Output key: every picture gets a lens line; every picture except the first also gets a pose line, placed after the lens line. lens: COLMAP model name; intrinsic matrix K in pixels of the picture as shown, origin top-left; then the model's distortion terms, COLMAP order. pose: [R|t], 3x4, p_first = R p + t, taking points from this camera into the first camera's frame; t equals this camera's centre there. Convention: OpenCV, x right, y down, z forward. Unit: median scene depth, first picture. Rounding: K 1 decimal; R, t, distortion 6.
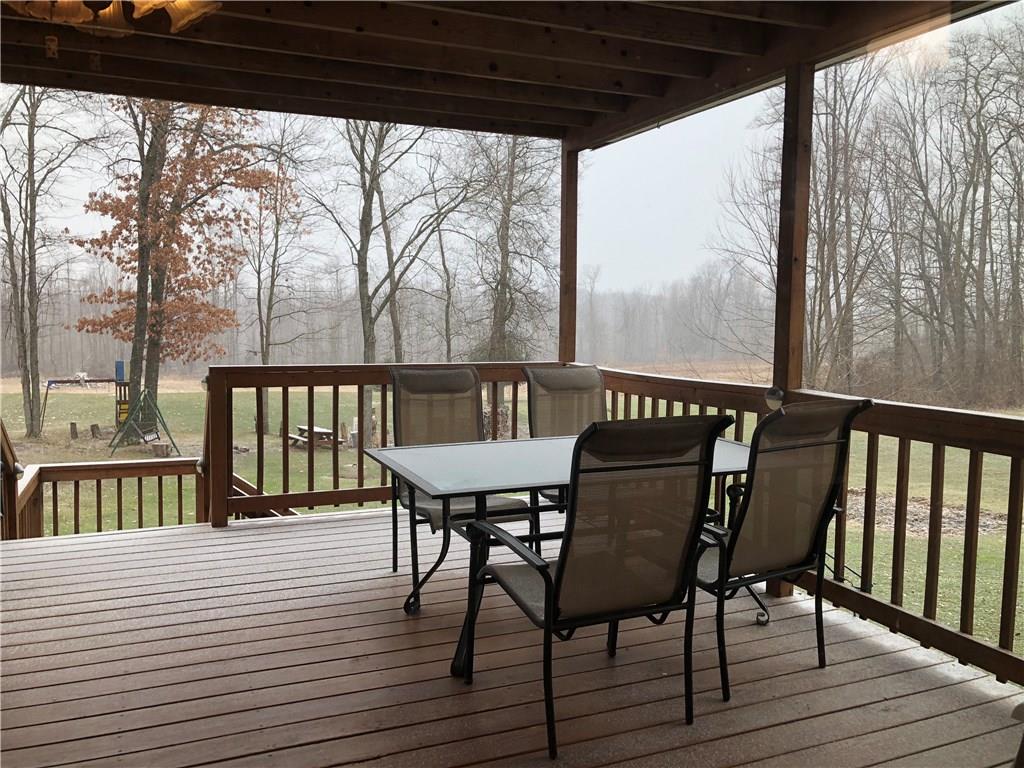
lens RADIAL K [[845.4, 0, 512.0], [0, 845.4, 384.0], [0, 0, 1]] dist [0.031335, -0.004162]
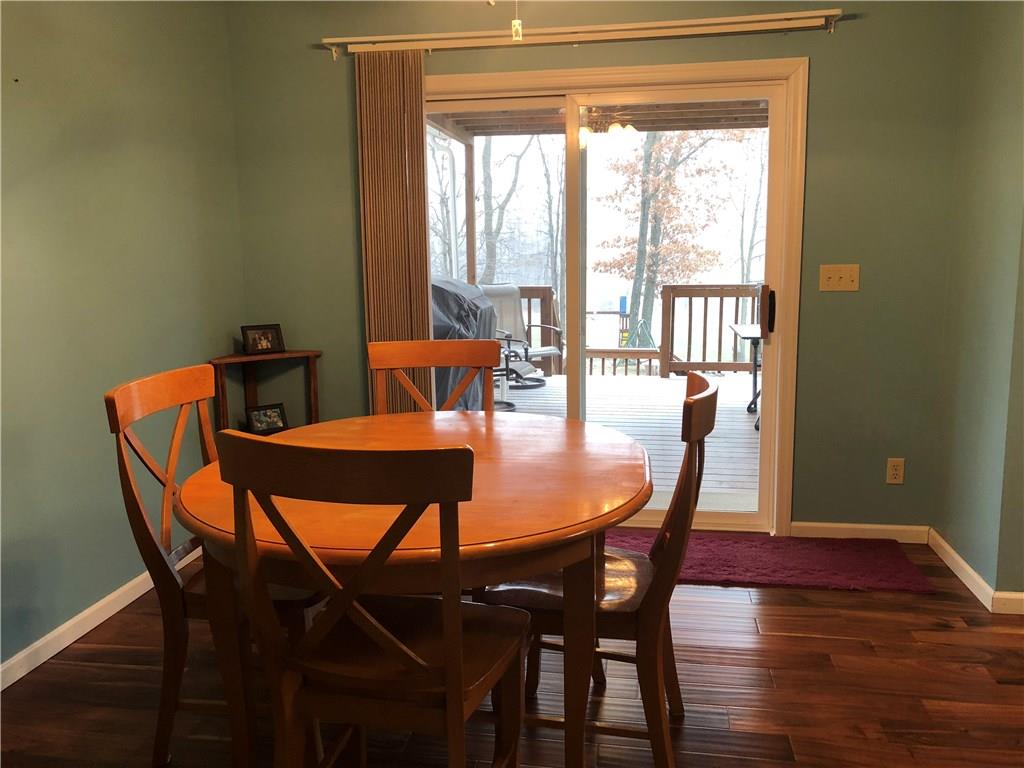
lens RADIAL K [[845.4, 0, 512.0], [0, 845.4, 384.0], [0, 0, 1]] dist [0.031335, -0.004162]
pose [[0.845165, 0.063496, -0.530720, 0.051352], [-0.026163, 0.996643, 0.077574, 0.008683], [0.533864, -0.051678, 0.843990, -0.105943]]
